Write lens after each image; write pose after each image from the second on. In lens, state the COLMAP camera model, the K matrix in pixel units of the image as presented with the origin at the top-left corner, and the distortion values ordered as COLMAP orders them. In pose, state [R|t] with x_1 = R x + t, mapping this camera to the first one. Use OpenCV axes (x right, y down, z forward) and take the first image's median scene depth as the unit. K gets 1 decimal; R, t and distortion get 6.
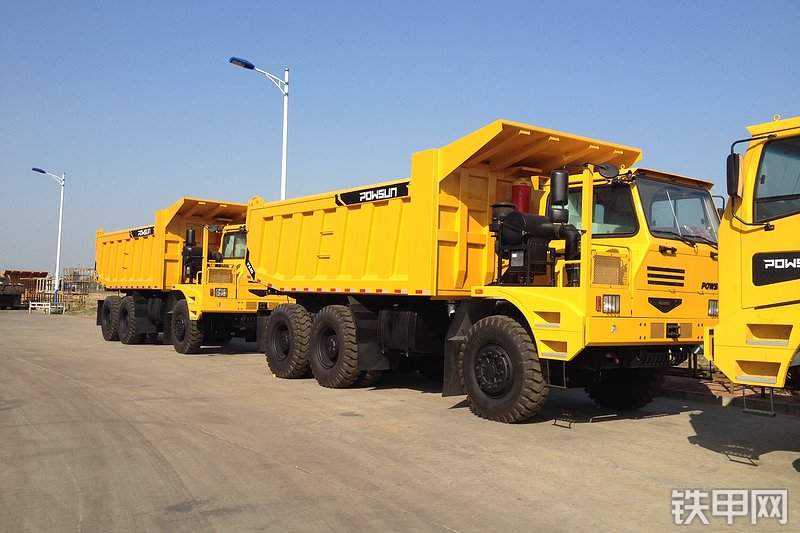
lens RADIAL K [[781.8, 0, 400.5], [0, 781.8, 265.9], [0, 0, 1]] dist [0.079274, 0.000000]
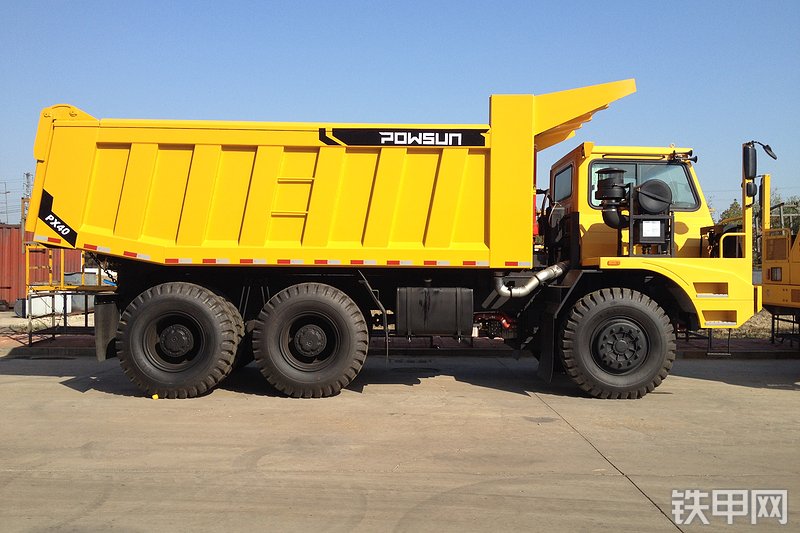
lens RADIAL K [[781.8, 0, 399.5], [0, 781.8, 265.9], [0, 0, 1]] dist [0.079274, 0.000000]
pose [[0.576123, -0.013214, 0.817256, -0.667780], [-0.024268, 0.999152, 0.033263, 0.009525], [-0.817003, -0.038997, 0.575314, 0.556366]]
